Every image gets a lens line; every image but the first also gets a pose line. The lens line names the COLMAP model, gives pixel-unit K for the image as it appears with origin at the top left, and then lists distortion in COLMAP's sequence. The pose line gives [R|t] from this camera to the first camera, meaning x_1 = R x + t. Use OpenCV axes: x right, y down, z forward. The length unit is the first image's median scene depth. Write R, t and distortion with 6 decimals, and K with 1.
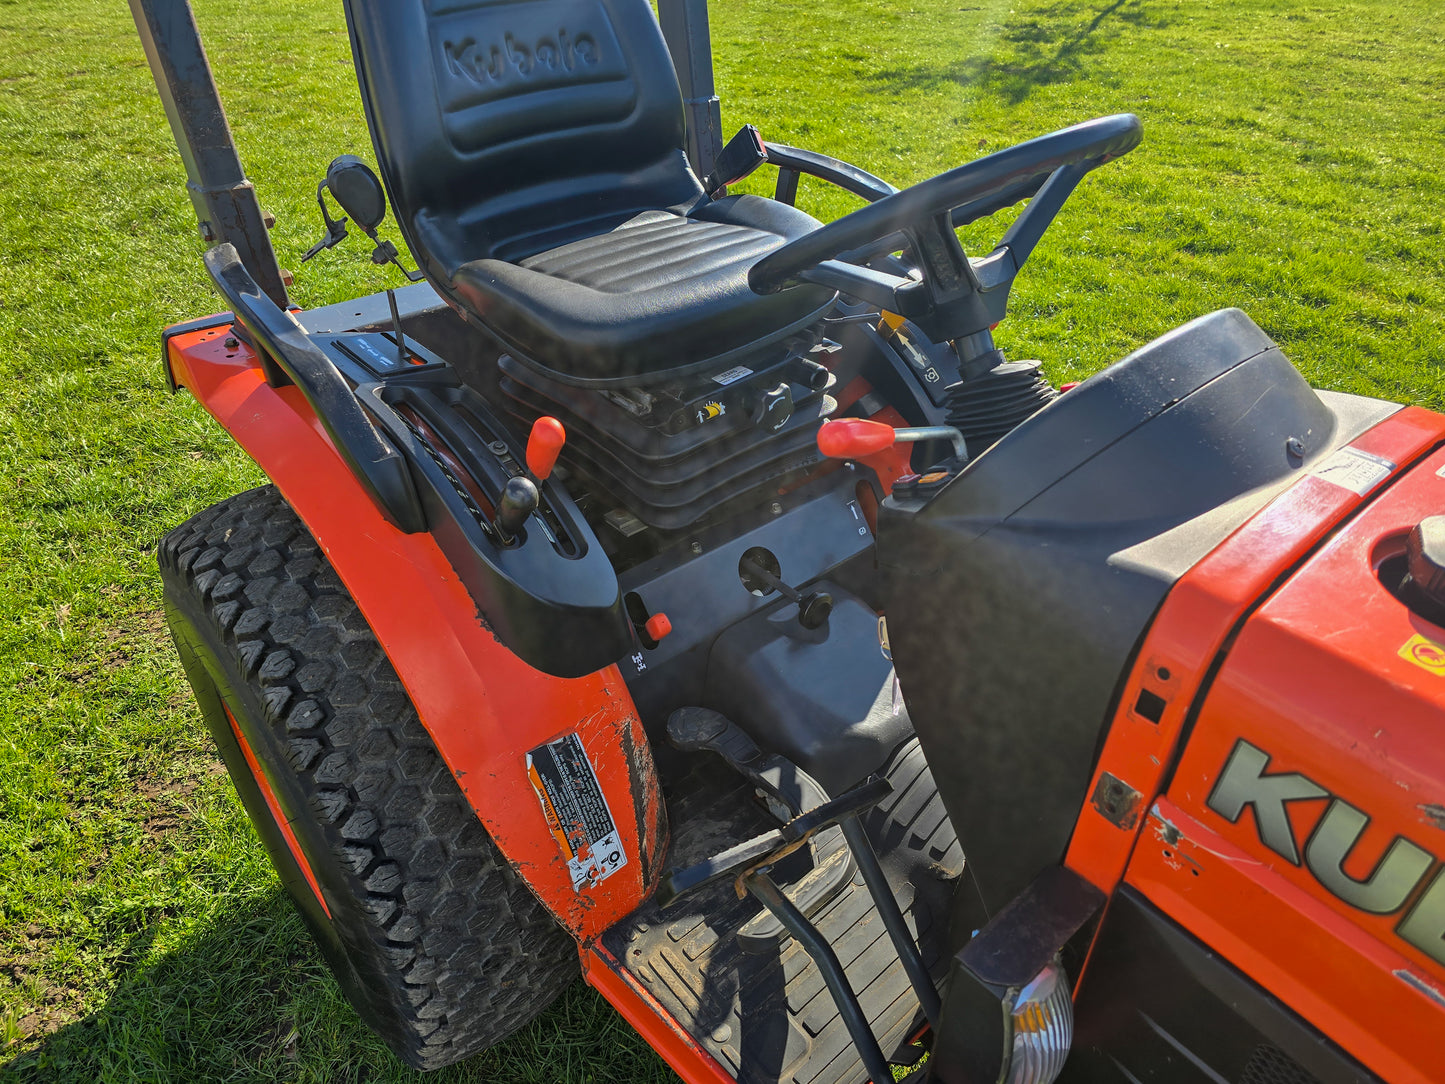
lens RADIAL K [[966.0, 0, 732.8], [0, 966.0, 552.8], [0, 0, 1]] dist [0.061056, -0.056698]
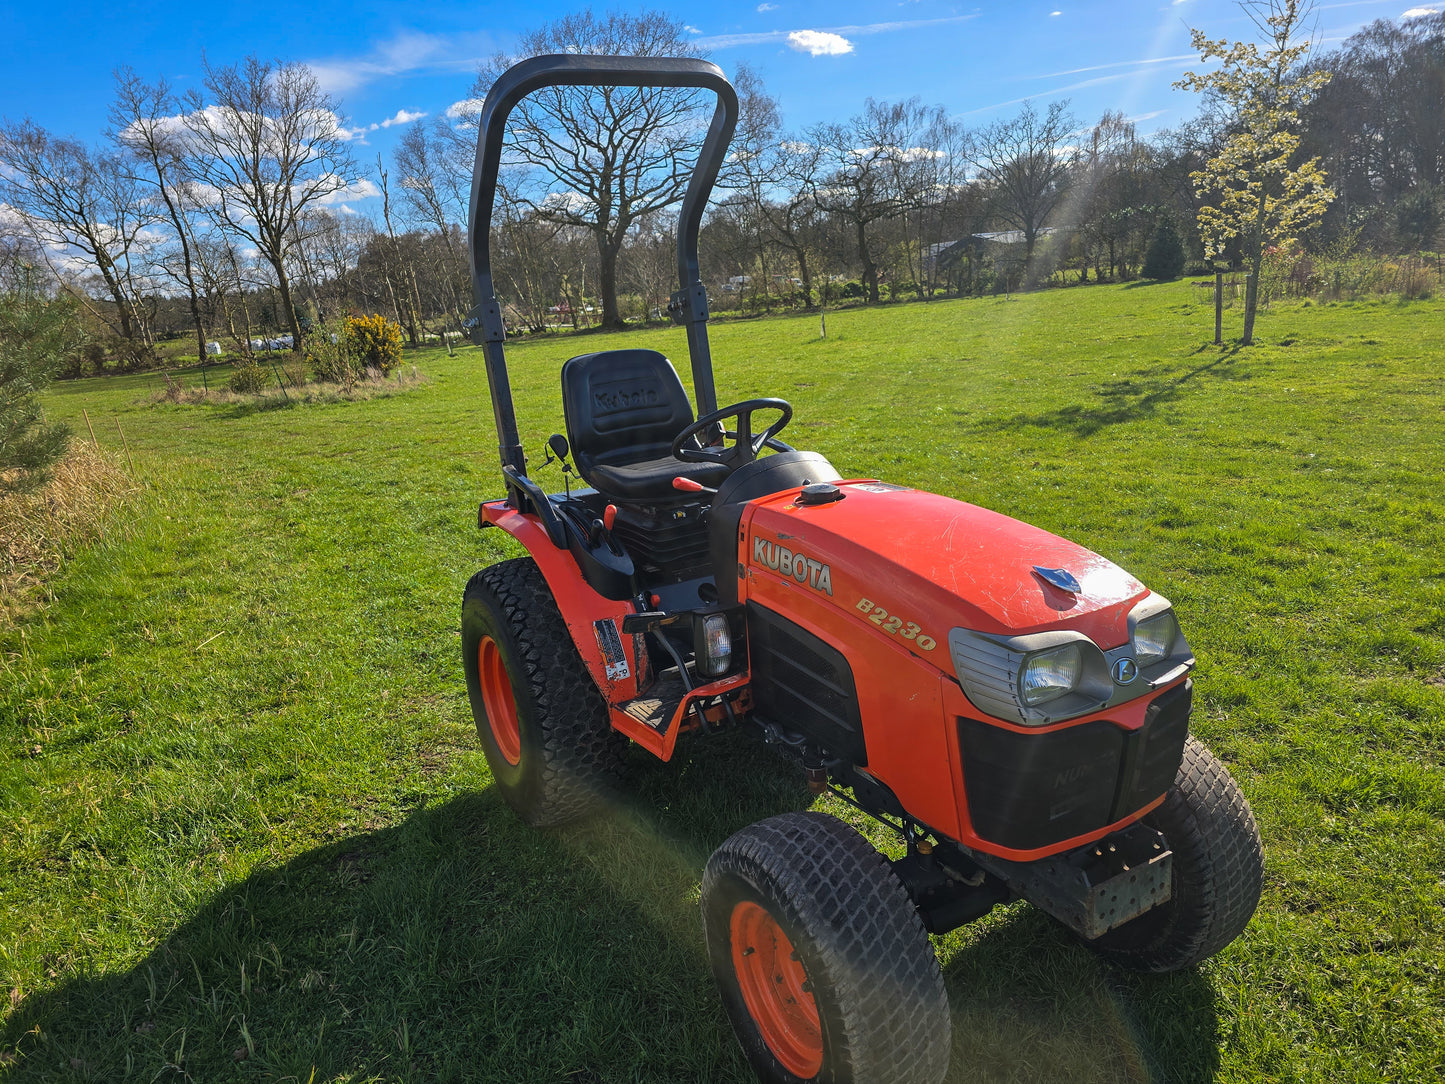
lens RADIAL K [[1031.5, 0, 722.5], [0, 1031.5, 542.0], [0, 0, 1]] dist [0.078167, -0.071855]
pose [[0.978490, -0.020347, -0.205286, 0.616831], [-0.053984, 0.935191, -0.350004, 0.827694], [0.199103, 0.353558, 0.913977, -1.379604]]
